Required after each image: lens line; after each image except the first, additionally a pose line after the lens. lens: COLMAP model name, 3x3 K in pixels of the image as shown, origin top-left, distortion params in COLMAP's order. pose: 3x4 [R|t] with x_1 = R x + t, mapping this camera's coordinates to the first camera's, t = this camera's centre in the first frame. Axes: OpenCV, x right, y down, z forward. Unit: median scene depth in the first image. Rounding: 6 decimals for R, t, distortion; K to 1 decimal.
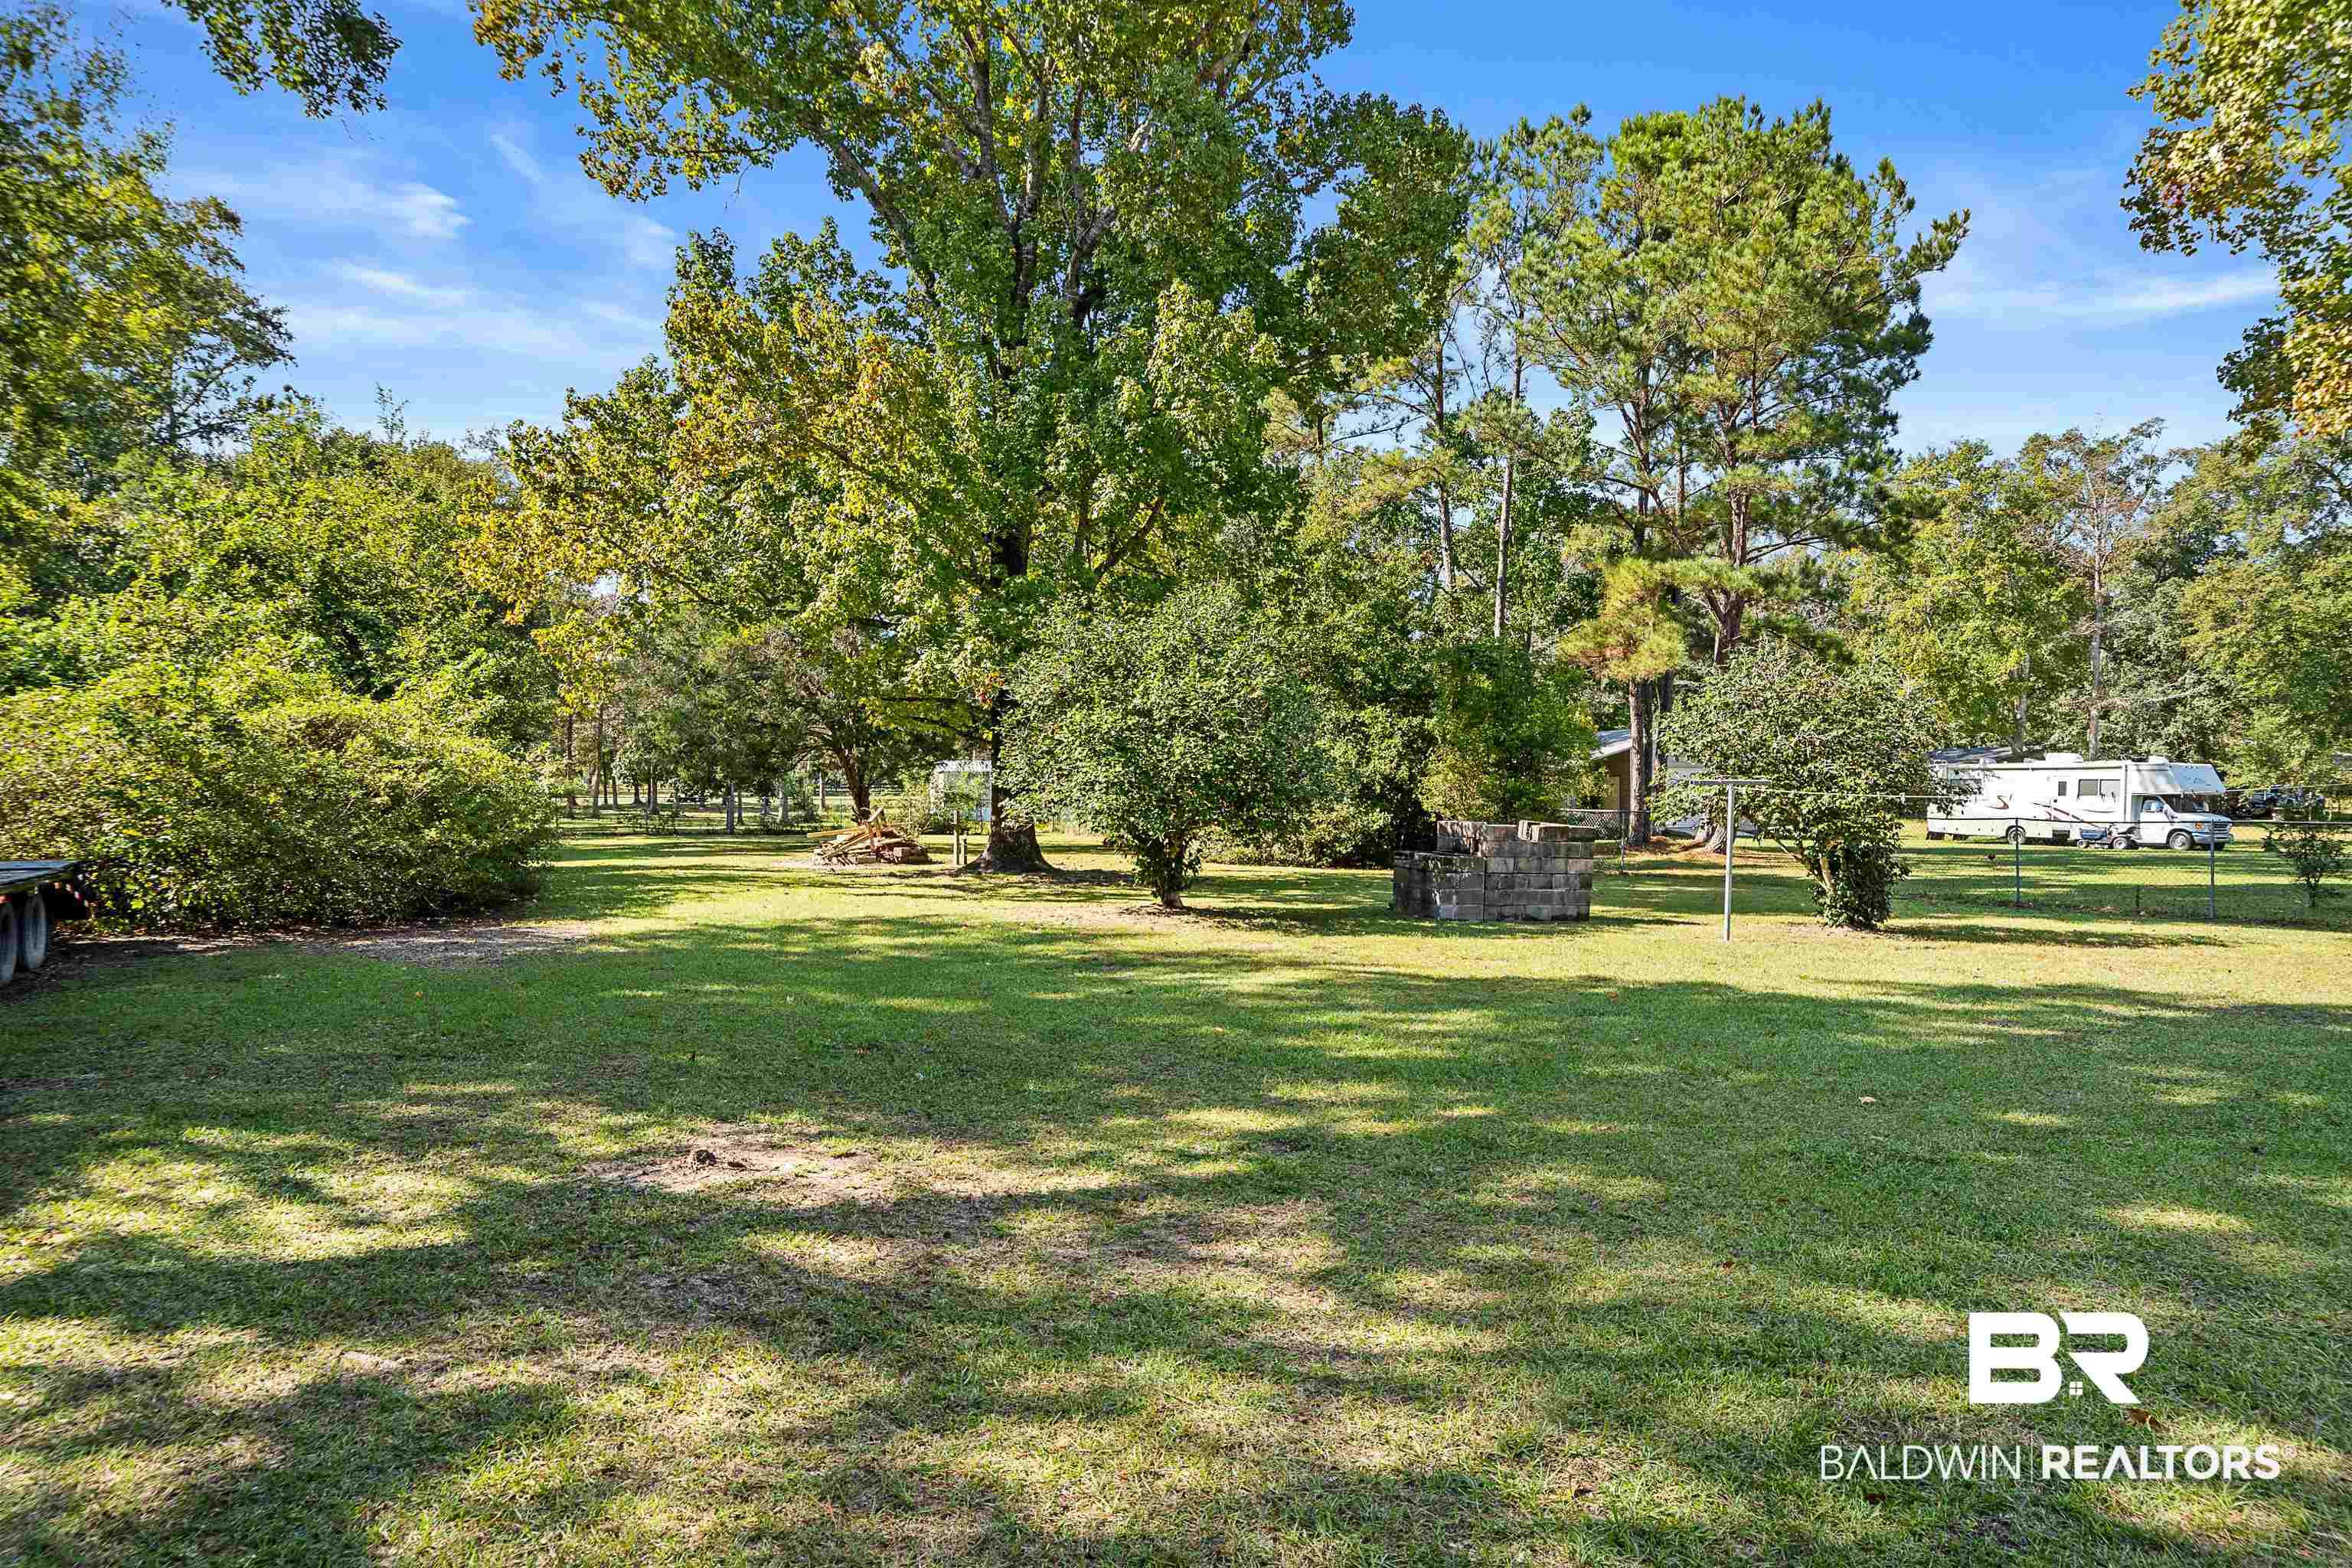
lens RADIAL K [[1416.7, 0, 1178.1], [0, 1416.7, 777.9], [0, 0, 1]] dist [0.019217, 0.002740]
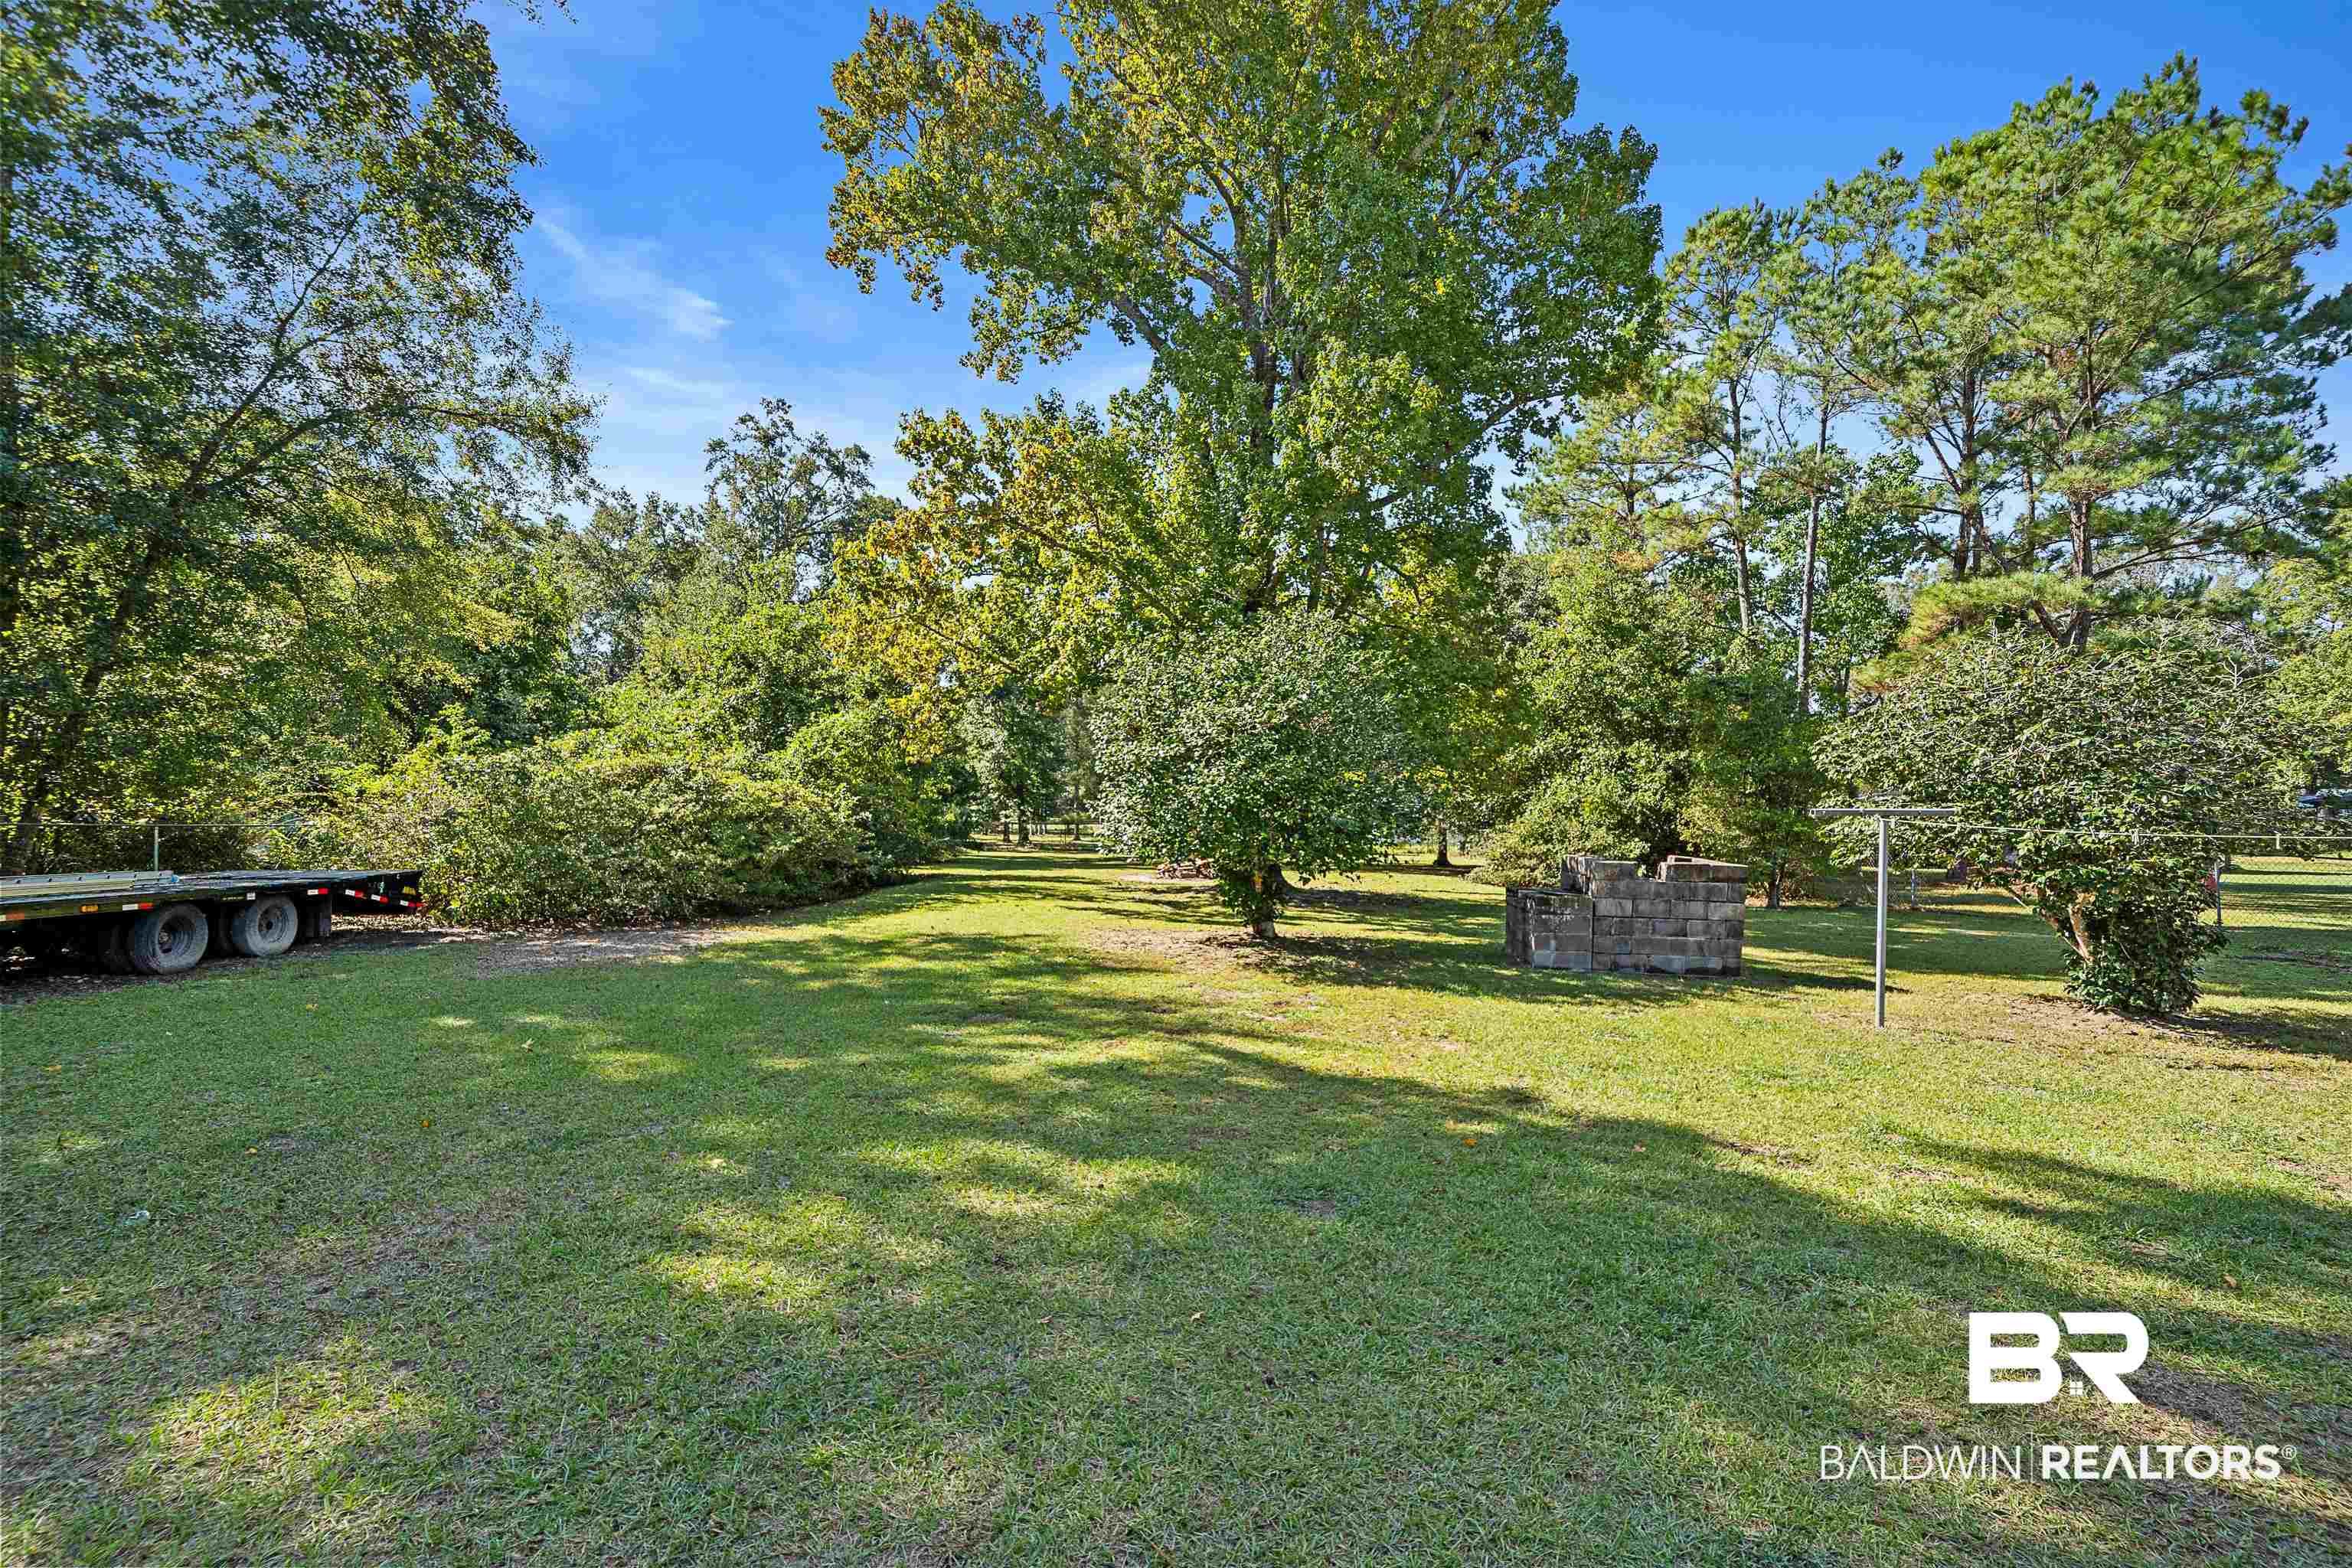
lens RADIAL K [[997.0, 0, 1175.6], [0, 997.0, 801.5], [0, 0, 1]] dist [0.002685, -0.000244]
pose [[0.916090, -0.003971, -0.400953, 0.120639], [0.000425, 0.999960, -0.008933, 0.000812], [0.400972, 0.008013, 0.916055, 0.174839]]
